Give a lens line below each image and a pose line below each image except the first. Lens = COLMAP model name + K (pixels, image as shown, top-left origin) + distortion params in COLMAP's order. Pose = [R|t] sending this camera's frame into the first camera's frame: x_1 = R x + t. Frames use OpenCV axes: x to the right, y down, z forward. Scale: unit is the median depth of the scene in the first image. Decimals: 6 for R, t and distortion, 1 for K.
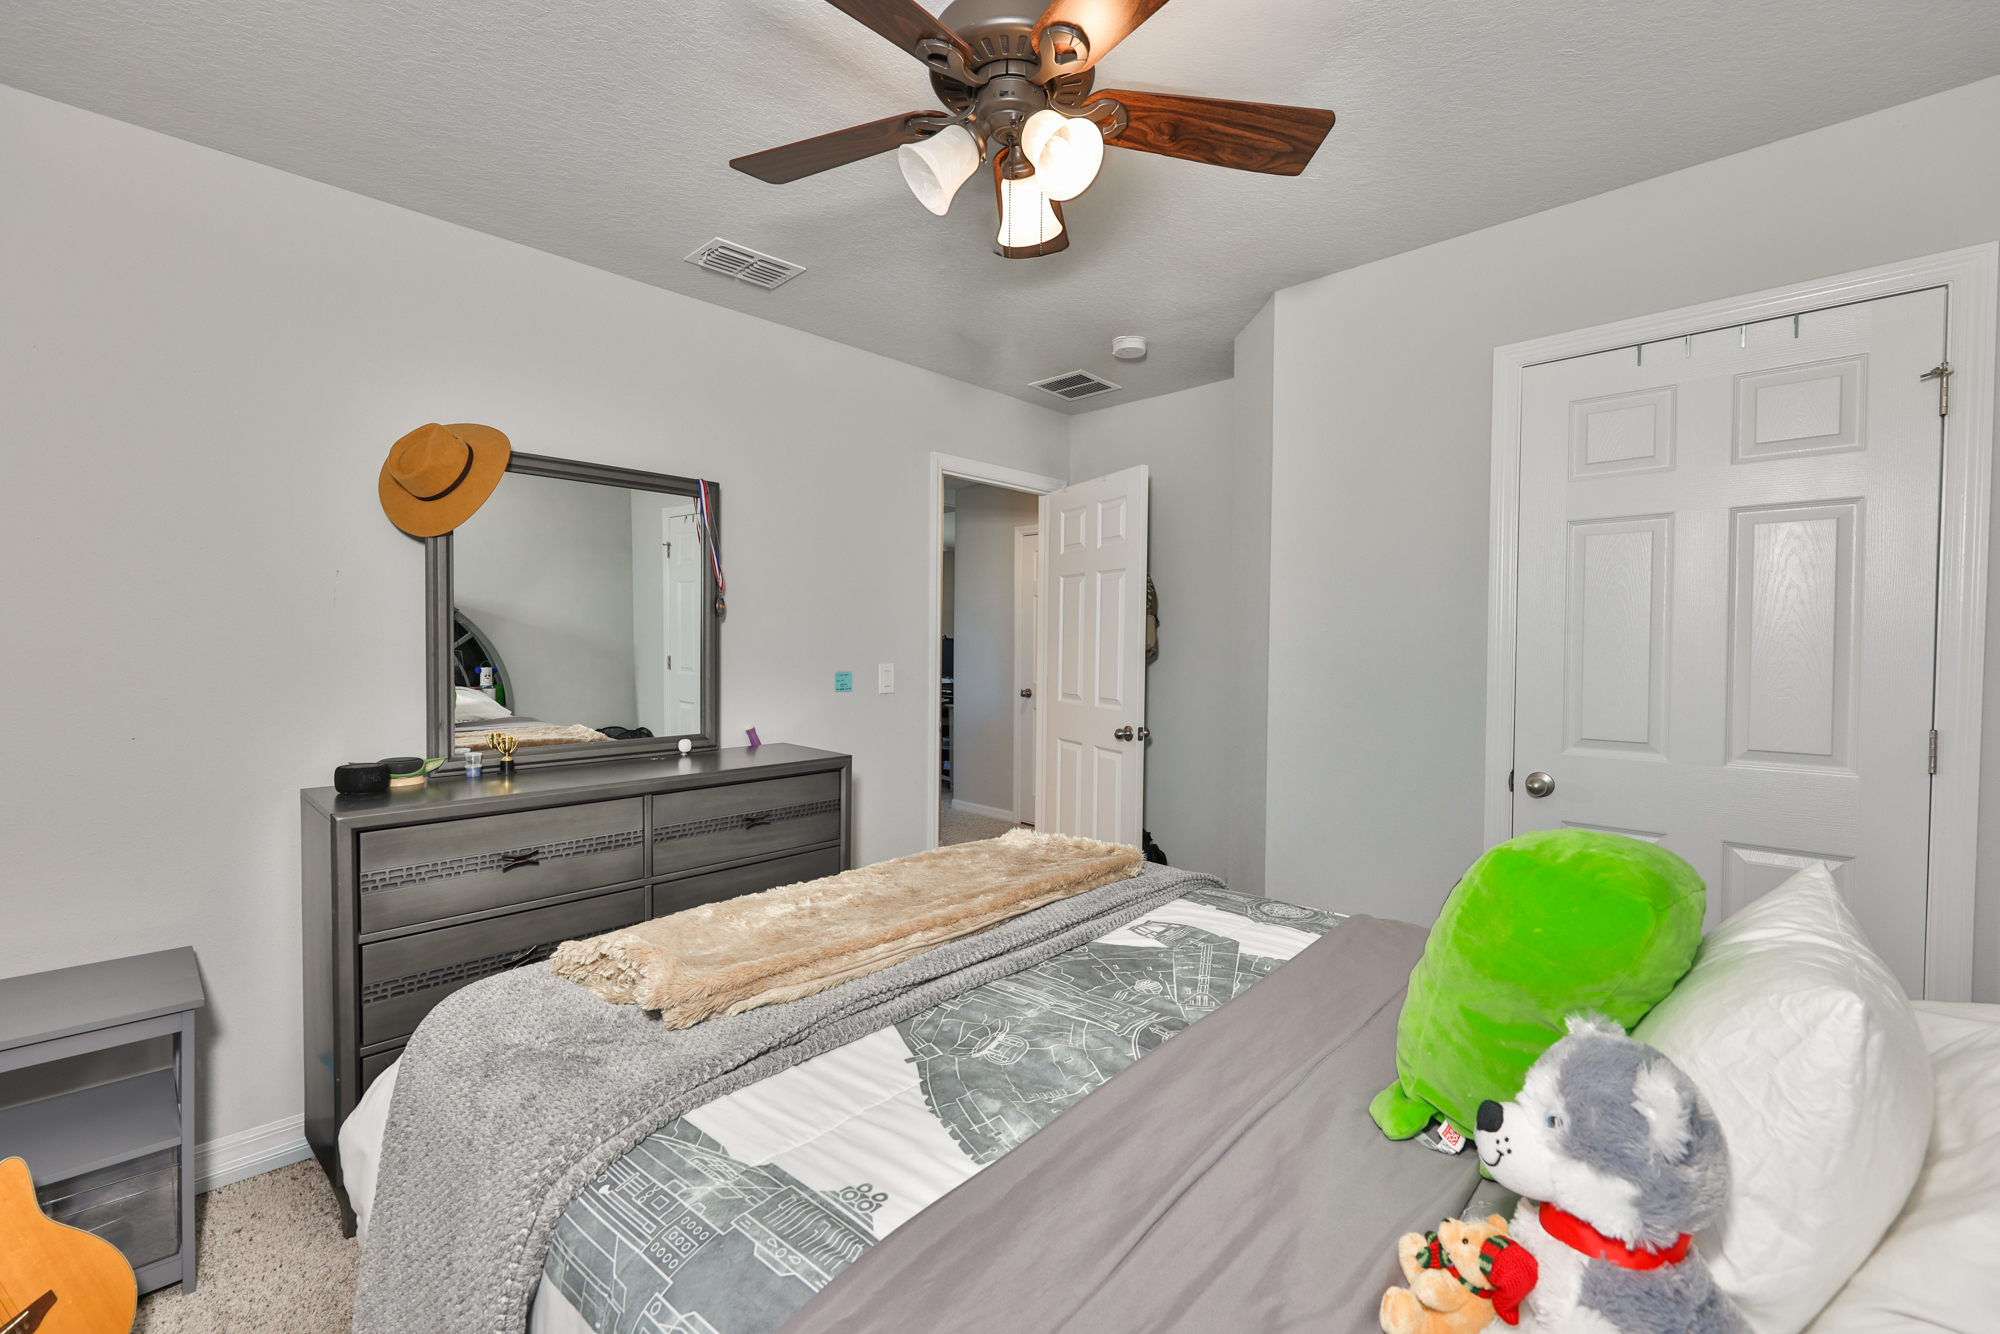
lens RADIAL K [[848.6, 0, 1007.6], [0, 848.6, 664.3], [0, 0, 1]] dist [0.001264, 0.000269]
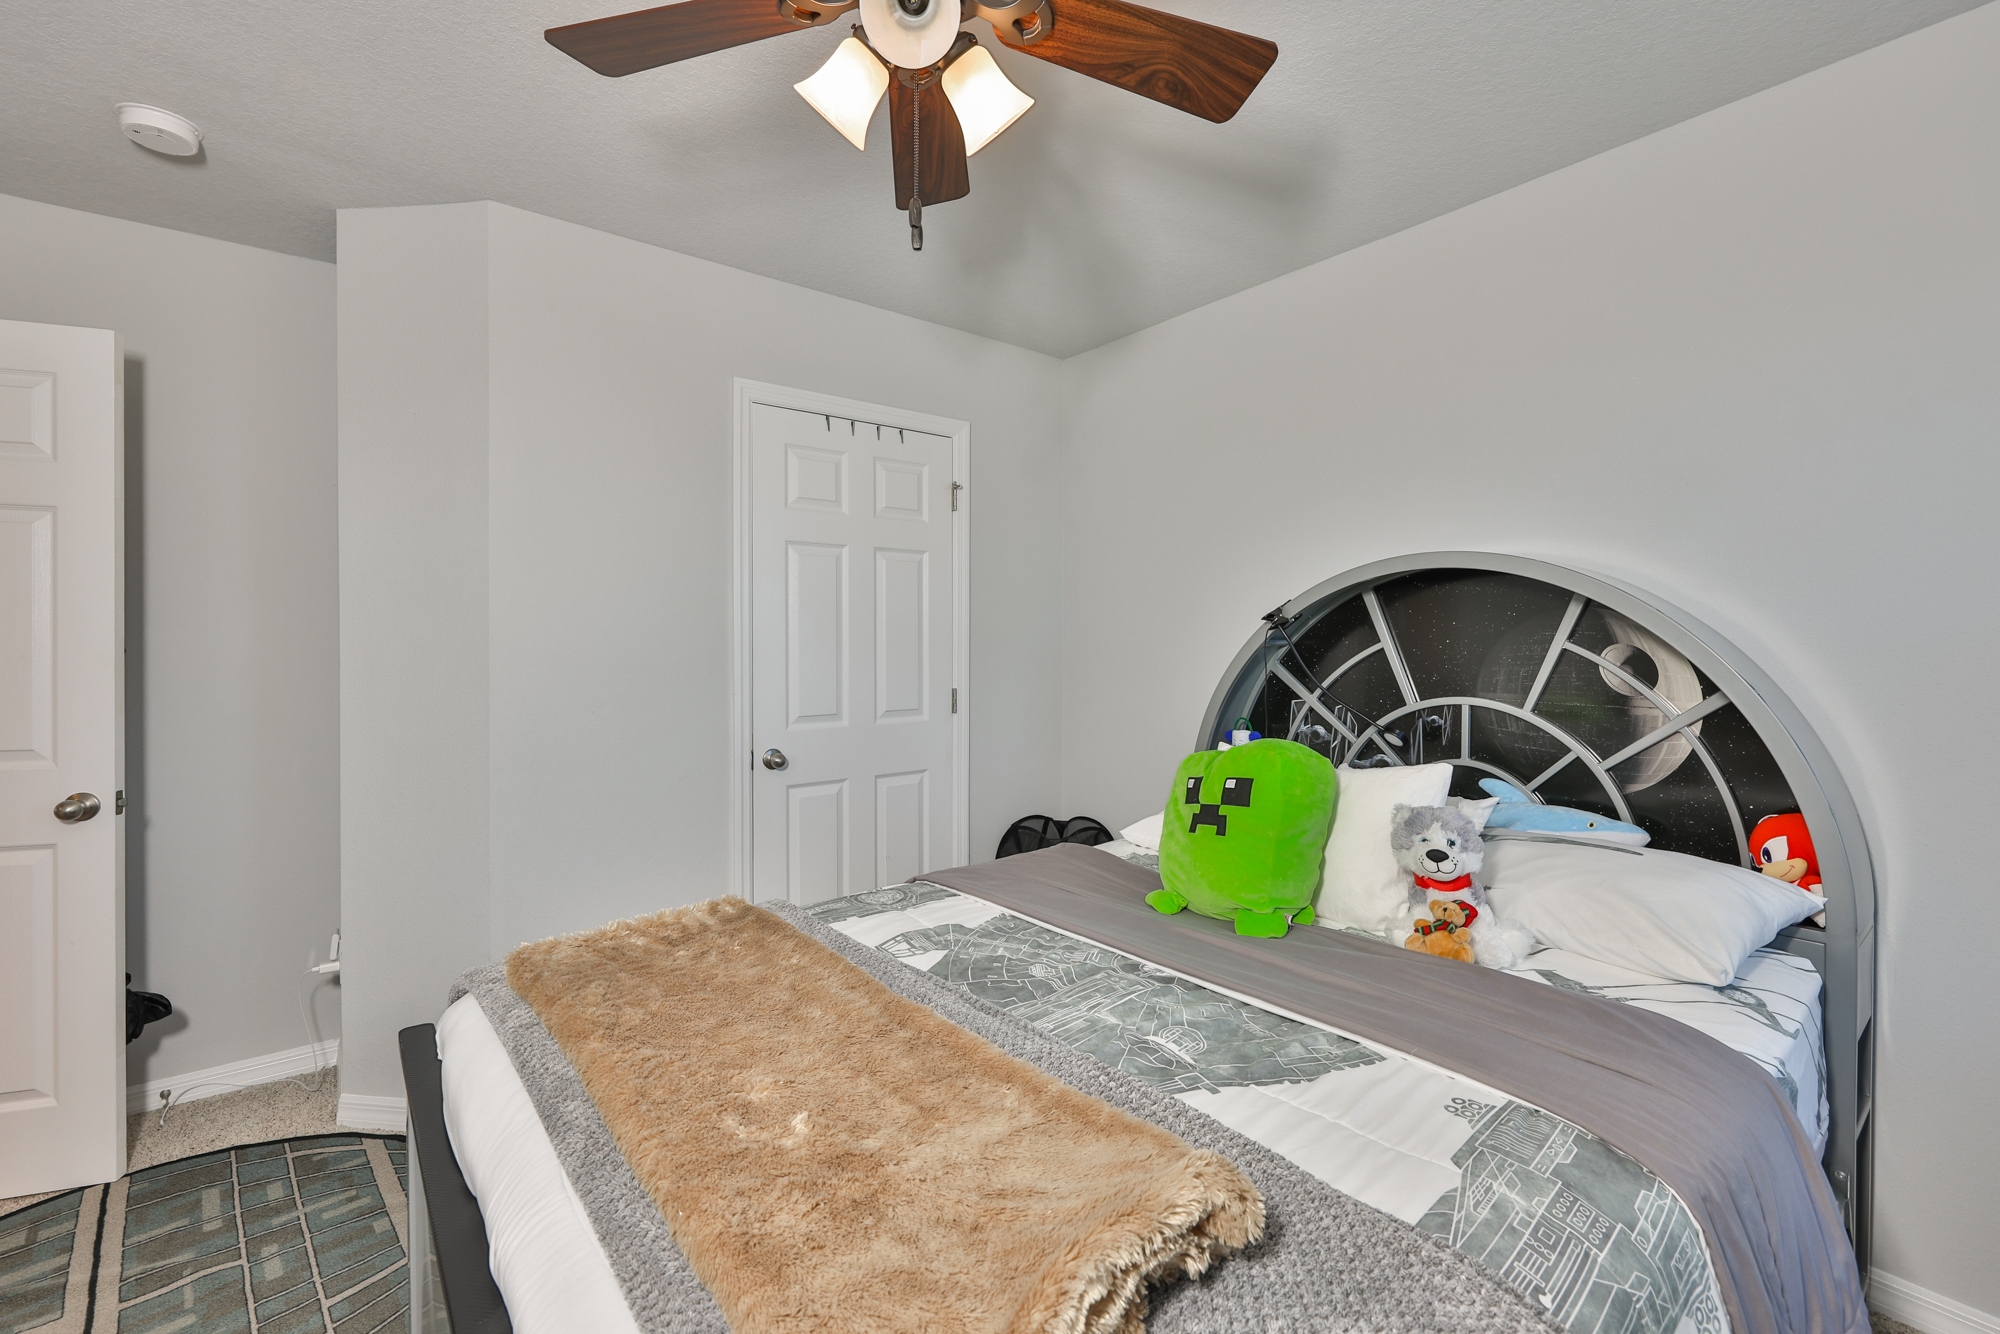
lens RADIAL K [[848.6, 0, 1005.7], [0, 848.6, 645.8], [0, 0, 1]] dist [0.001264, 0.000269]
pose [[0.129967, -0.012429, 0.991440, -1.099699], [0.027012, 0.999595, 0.008990, -0.039097], [-0.991150, 0.025612, 0.130250, 1.128761]]
